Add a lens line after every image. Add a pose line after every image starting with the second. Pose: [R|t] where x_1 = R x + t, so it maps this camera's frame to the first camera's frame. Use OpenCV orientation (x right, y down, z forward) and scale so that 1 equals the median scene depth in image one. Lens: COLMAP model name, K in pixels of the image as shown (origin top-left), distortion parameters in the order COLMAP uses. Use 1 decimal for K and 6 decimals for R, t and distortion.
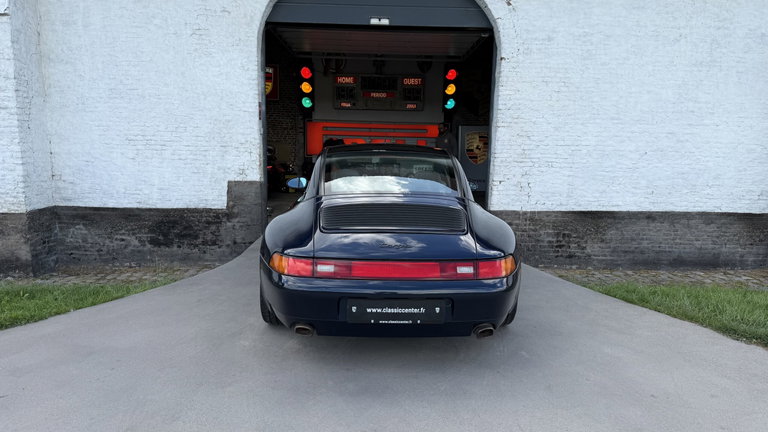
lens RADIAL K [[520.9, 0, 387.6], [0, 520.9, 221.8], [0, 0, 1]] dist [0.051891, -0.072476]
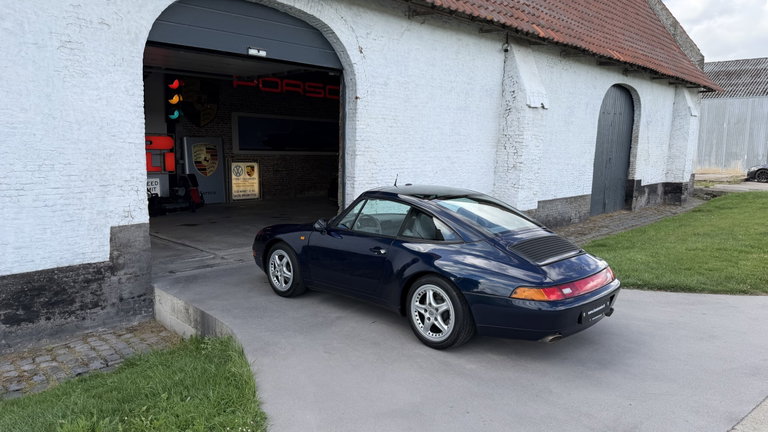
lens RADIAL K [[520.9, 0, 377.7], [0, 520.9, 230.7], [0, 0, 1]] dist [0.051891, -0.072476]
pose [[0.738424, -0.116634, 0.664174, -0.547696], [0.098985, 0.993007, 0.064329, -0.084157], [-0.667033, 0.018242, 0.744805, 0.101129]]
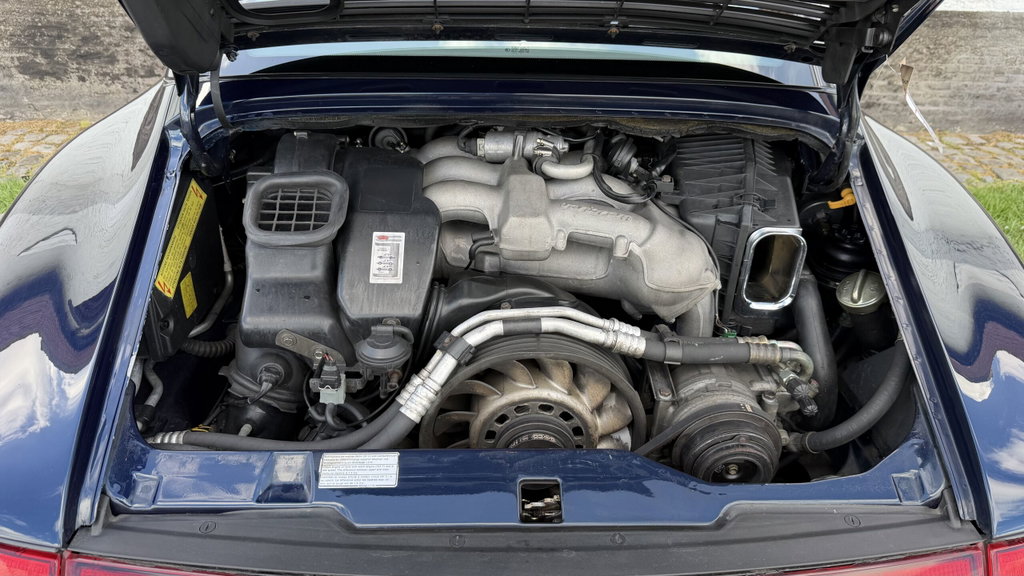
lens RADIAL K [[694.6, 0, 507.2], [0, 694.6, 279.5], [0, 0, 1]] dist [0.051891, -0.072476]
pose [[0.999941, 0.010787, 0.001535, 0.002739], [-0.010553, 0.923747, 0.382858, -0.035246], [0.002712, -0.382852, 0.923806, 0.328012]]
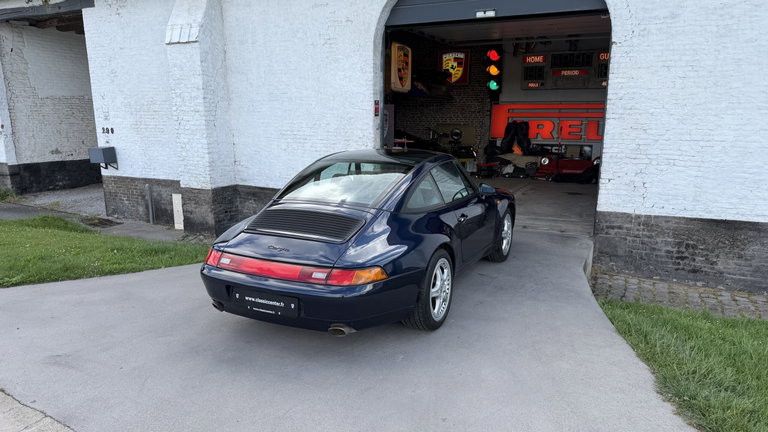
lens RADIAL K [[520.9, 0, 389.8], [0, 520.9, 226.9], [0, 0, 1]] dist [0.051891, -0.072476]
pose [[0.883948, 0.084121, -0.459956, 0.313874], [-0.055800, 0.995632, 0.074852, -0.043651], [0.464243, -0.040500, 0.884781, 0.016657]]
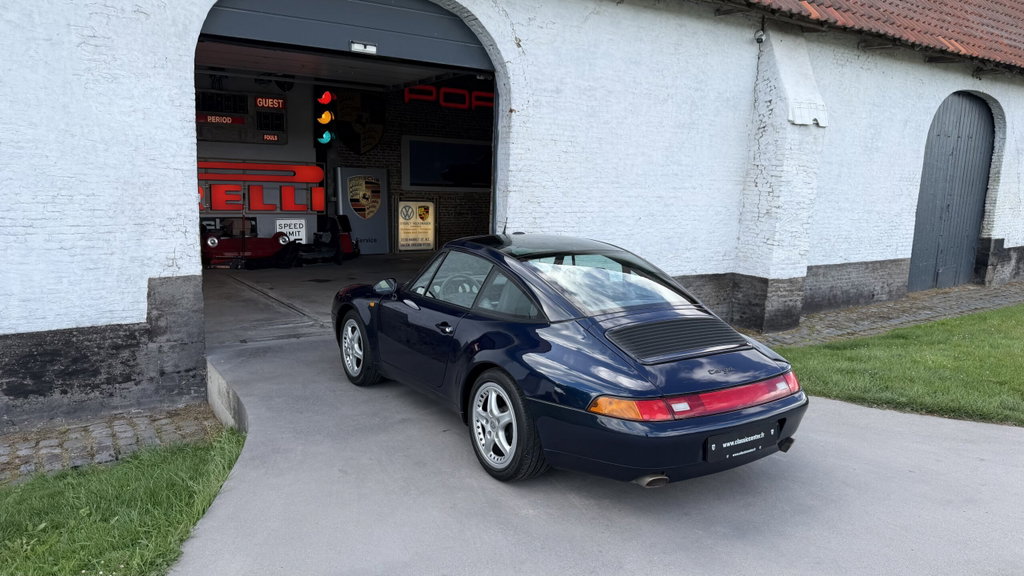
lens RADIAL K [[694.6, 0, 509.4], [0, 694.6, 300.0], [0, 0, 1]] dist [0.051891, -0.072476]
pose [[0.856159, -0.084314, 0.509787, -0.367393], [0.066517, 0.996372, 0.053079, -0.068231], [-0.512413, -0.011535, 0.858662, 0.046119]]
